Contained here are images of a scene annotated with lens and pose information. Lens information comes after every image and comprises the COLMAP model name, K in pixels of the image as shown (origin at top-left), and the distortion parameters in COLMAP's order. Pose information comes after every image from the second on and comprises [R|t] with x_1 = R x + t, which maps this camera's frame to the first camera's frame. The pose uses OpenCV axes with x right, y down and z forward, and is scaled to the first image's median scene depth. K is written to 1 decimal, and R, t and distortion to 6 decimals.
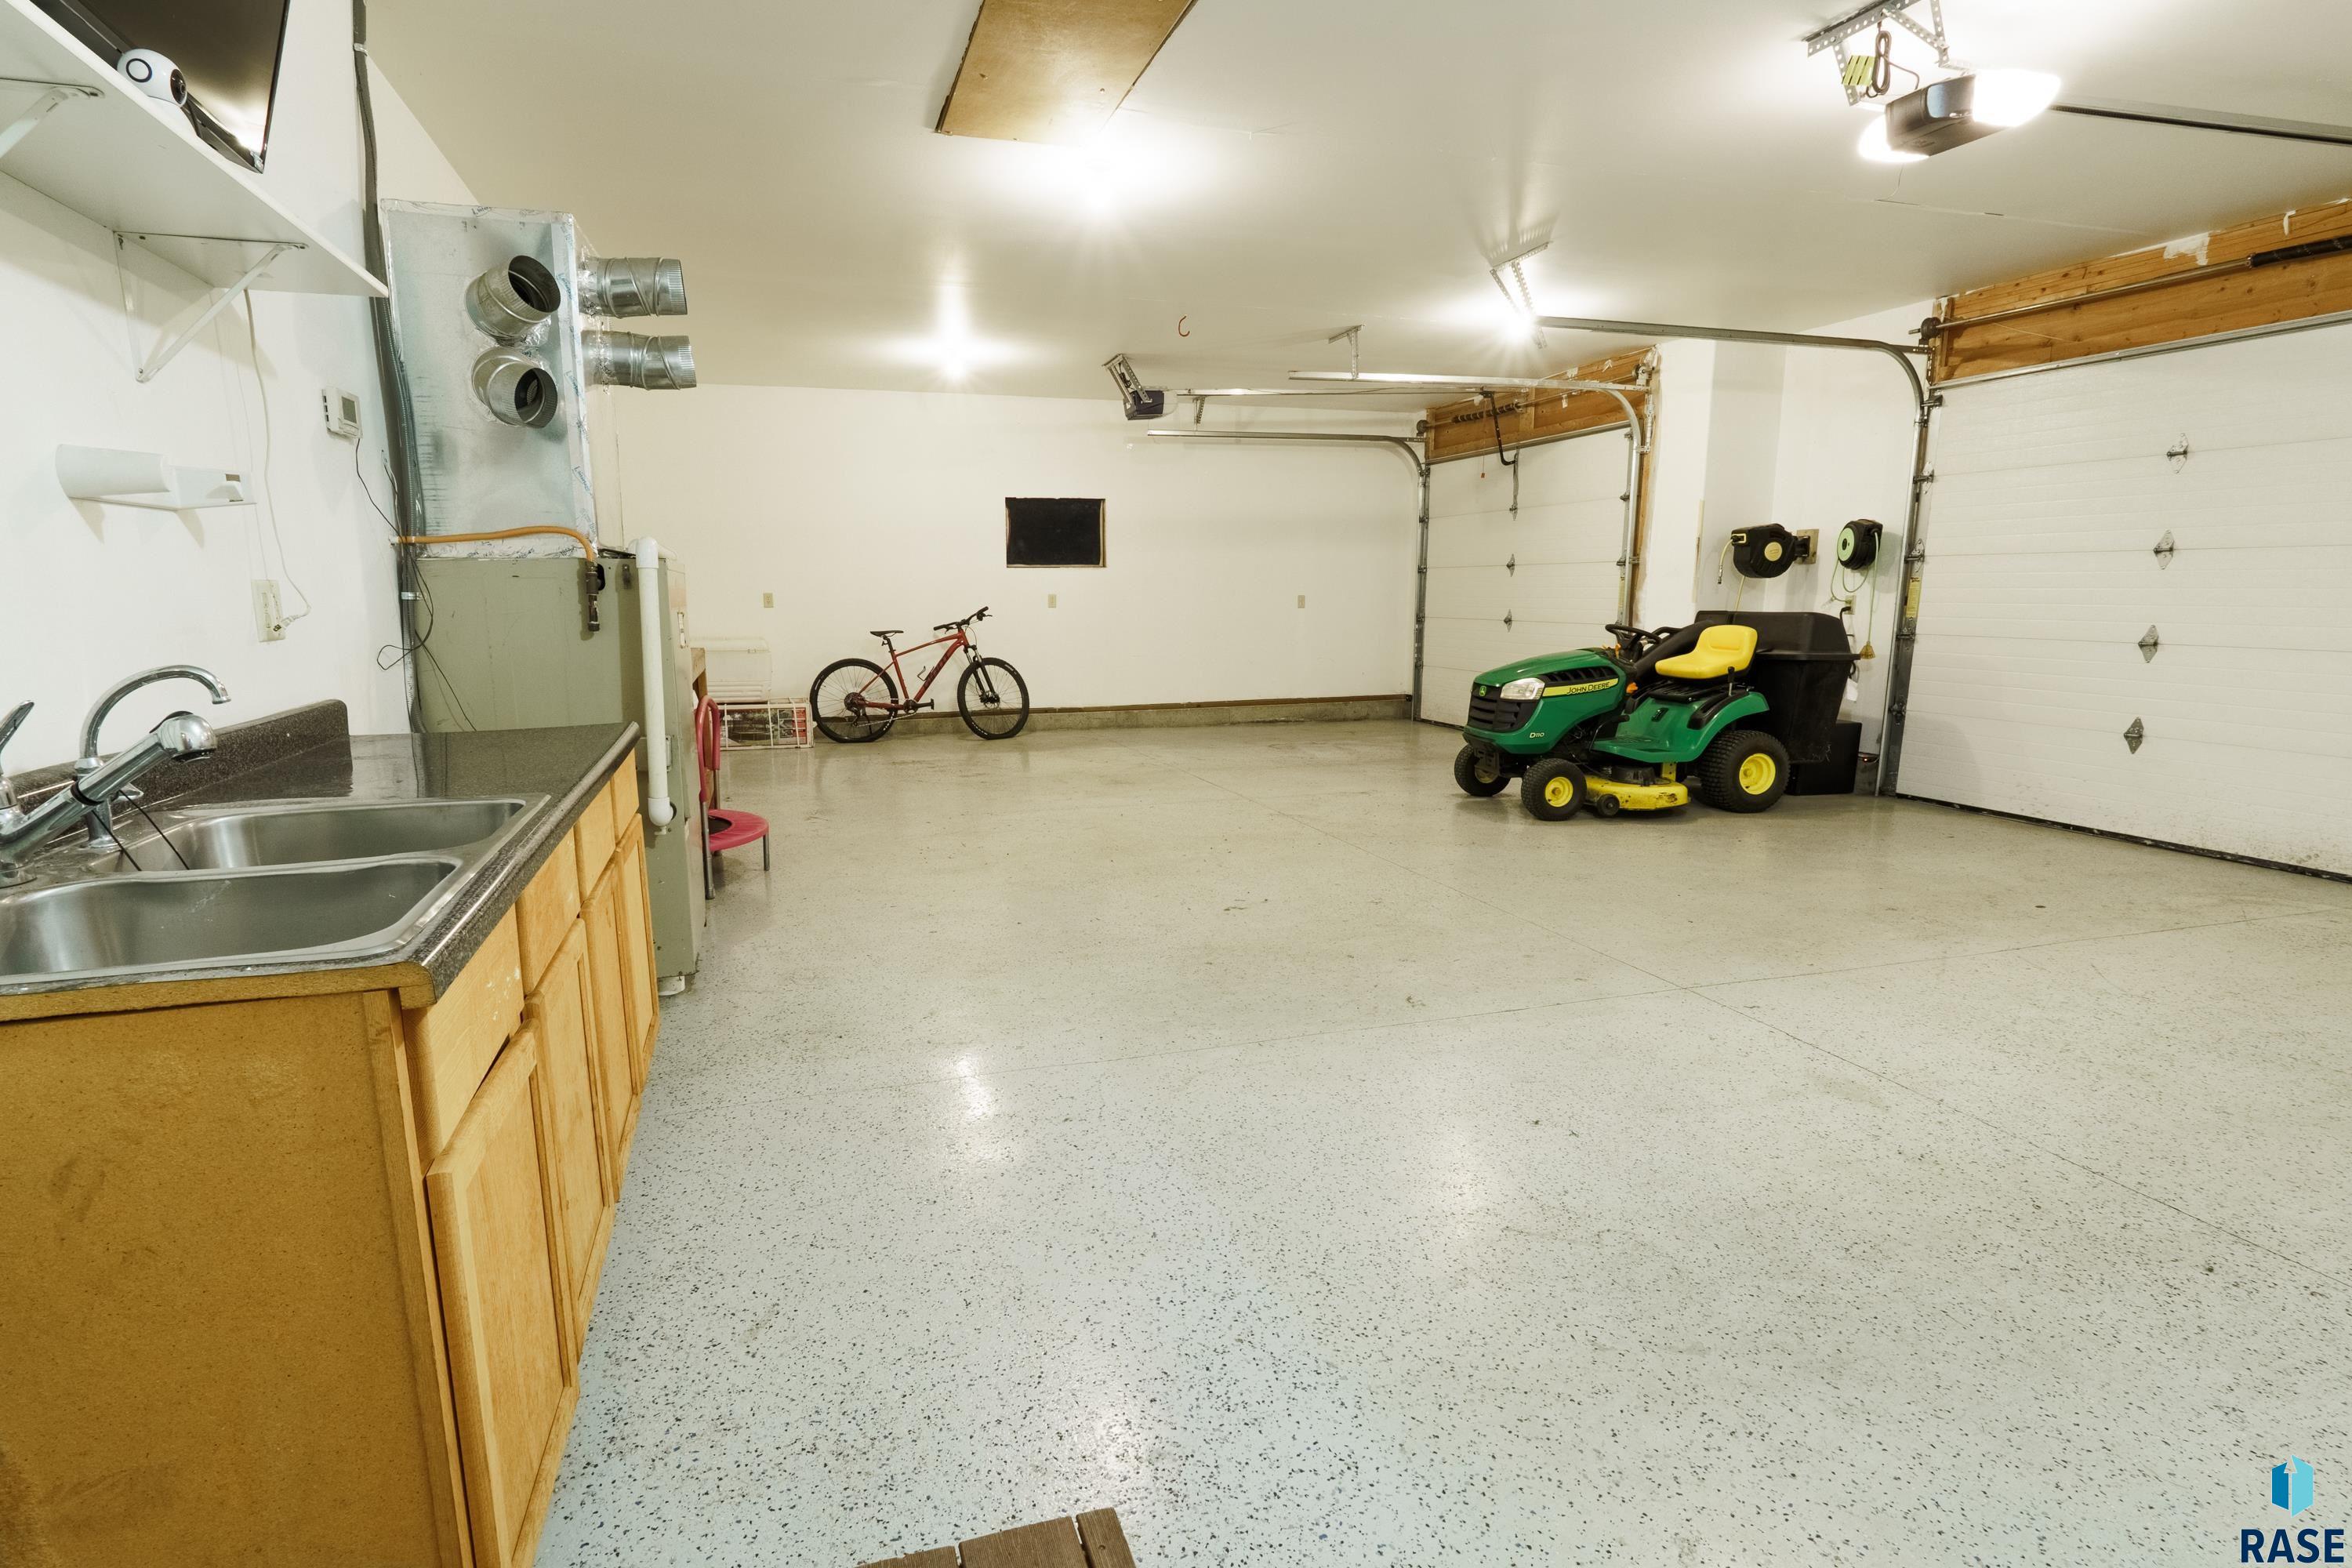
lens RADIAL K [[1097.2, 0, 1176.0], [0, 1097.2, 784.0], [0, 0, 1]] dist [-0.000175, -0.000236]
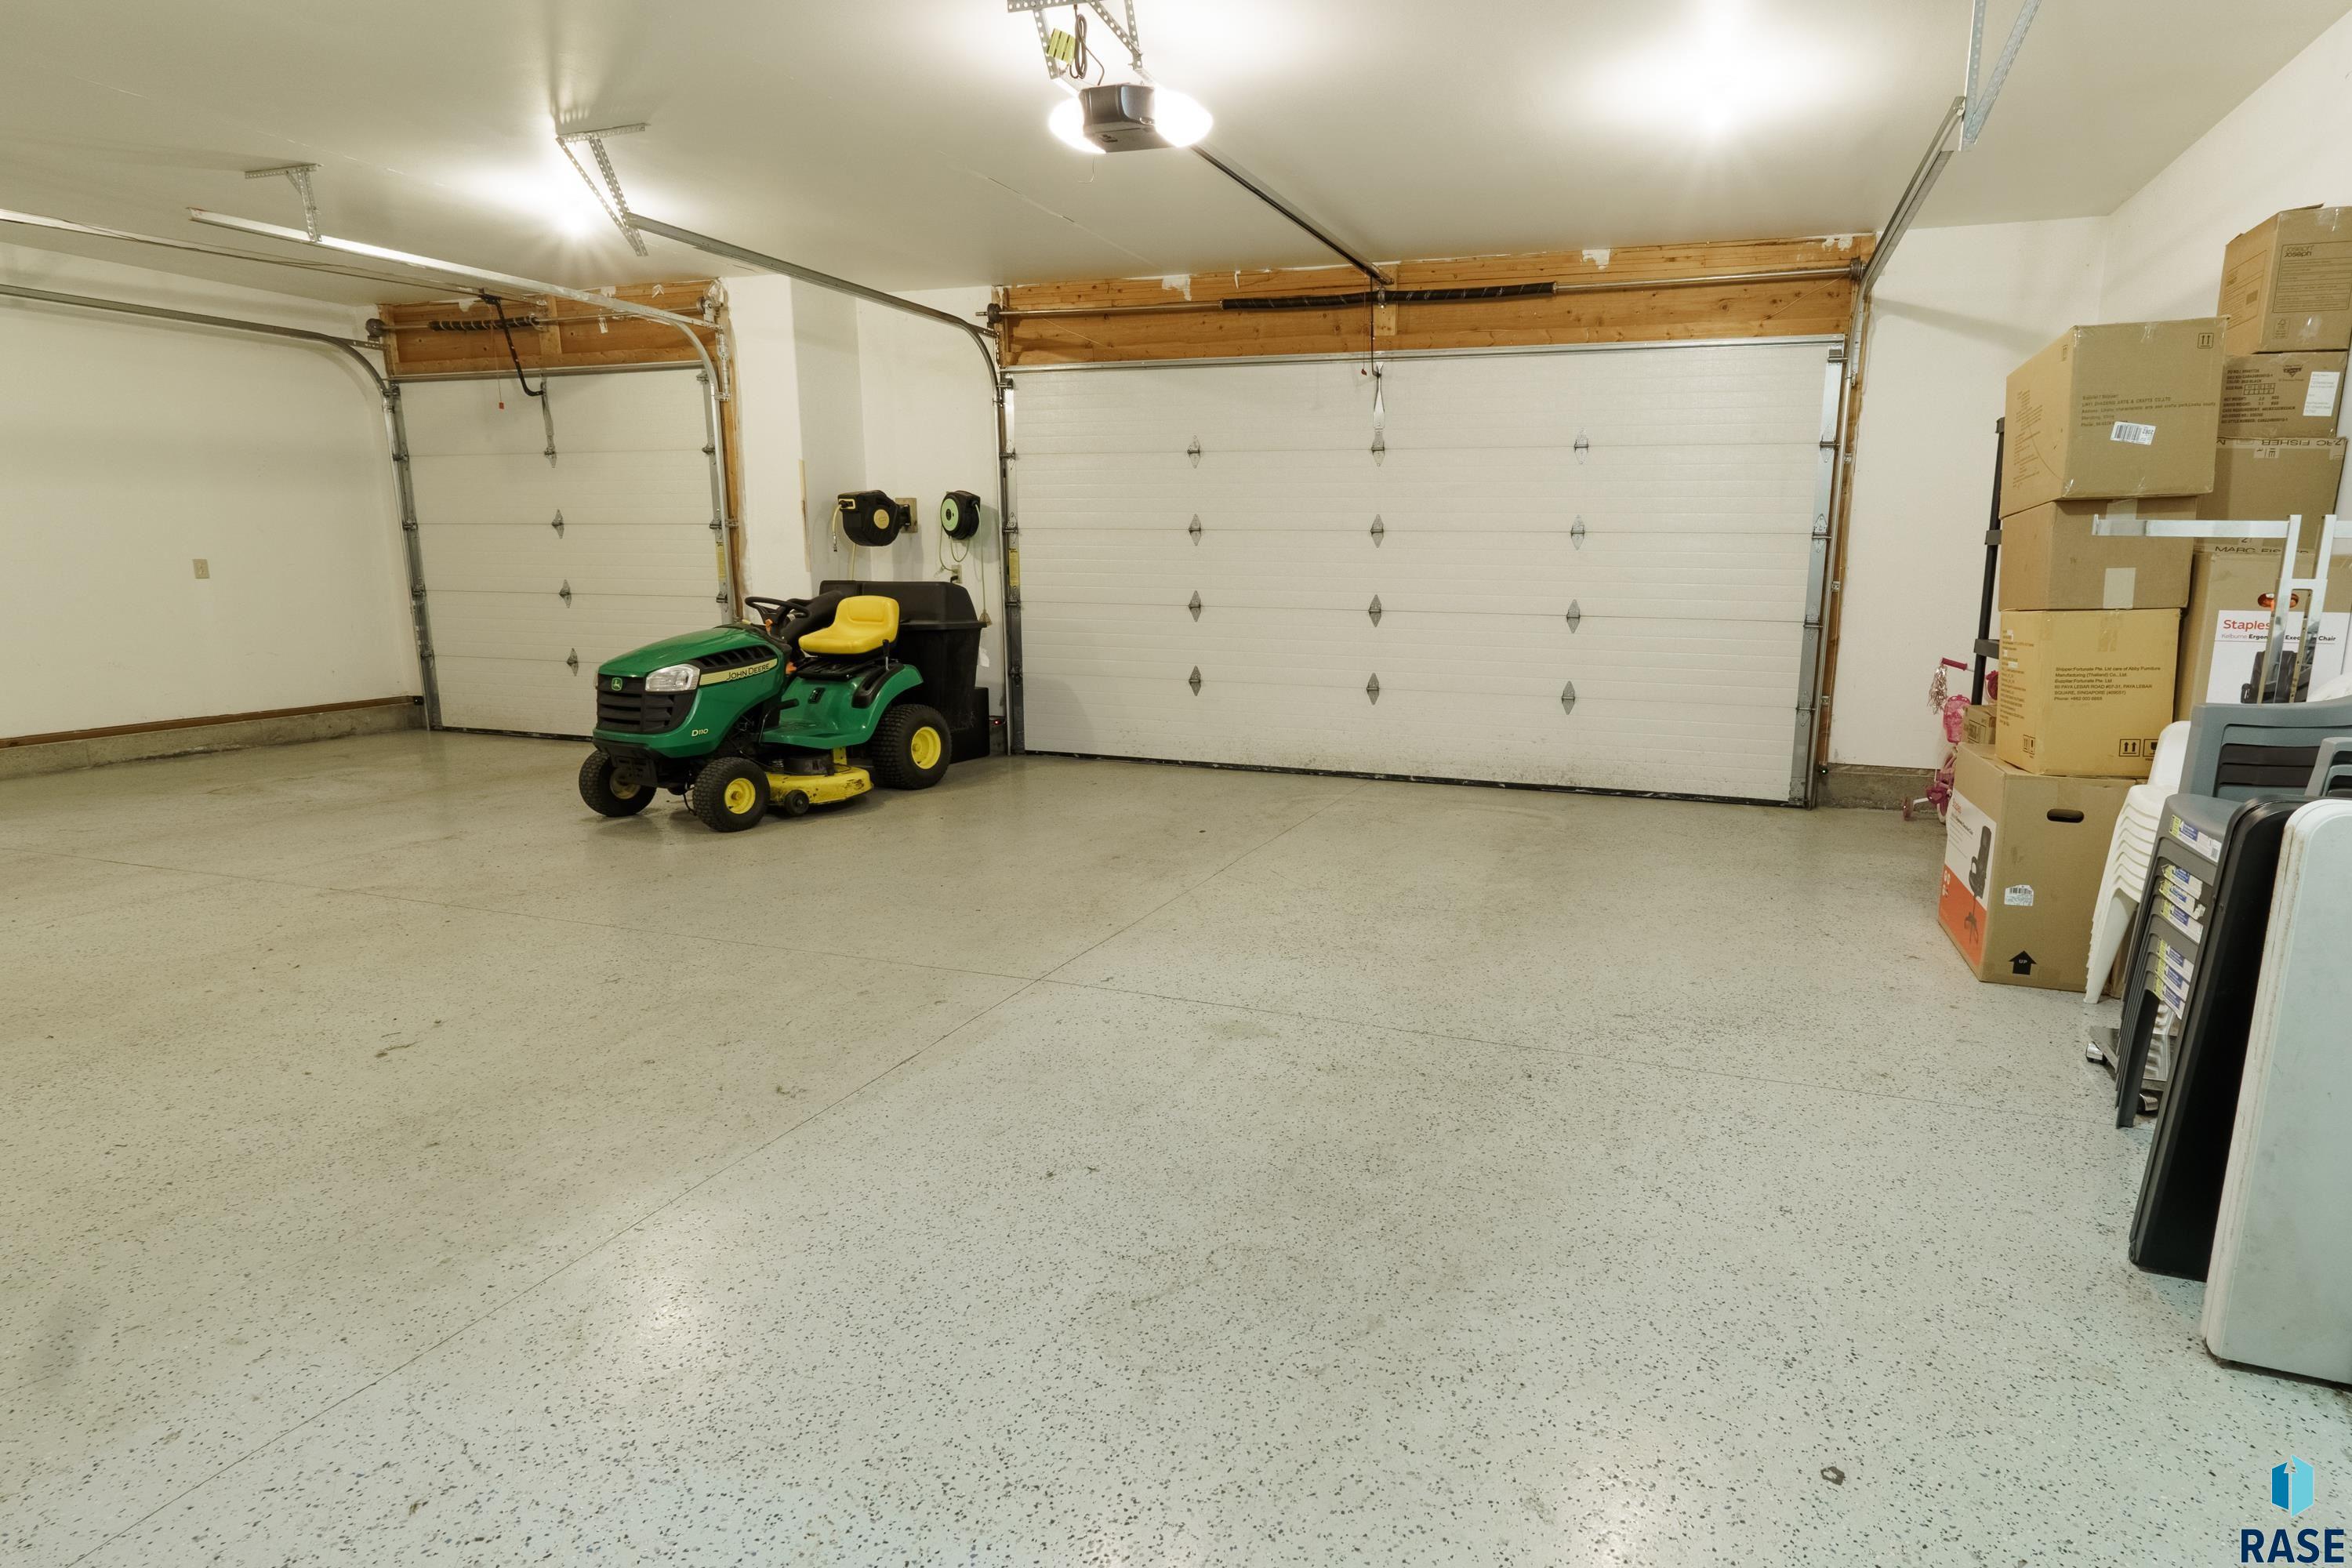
lens RADIAL K [[1180.5, 0, 1176.0], [0, 1180.5, 784.0], [0, 0, 1]] dist [-0.001635, 0.000087]
pose [[0.607063, -0.140254, 0.782179, -0.156414], [0.127061, 0.988769, 0.078683, -0.030634], [-0.784430, 0.051619, 0.618066, 0.170342]]
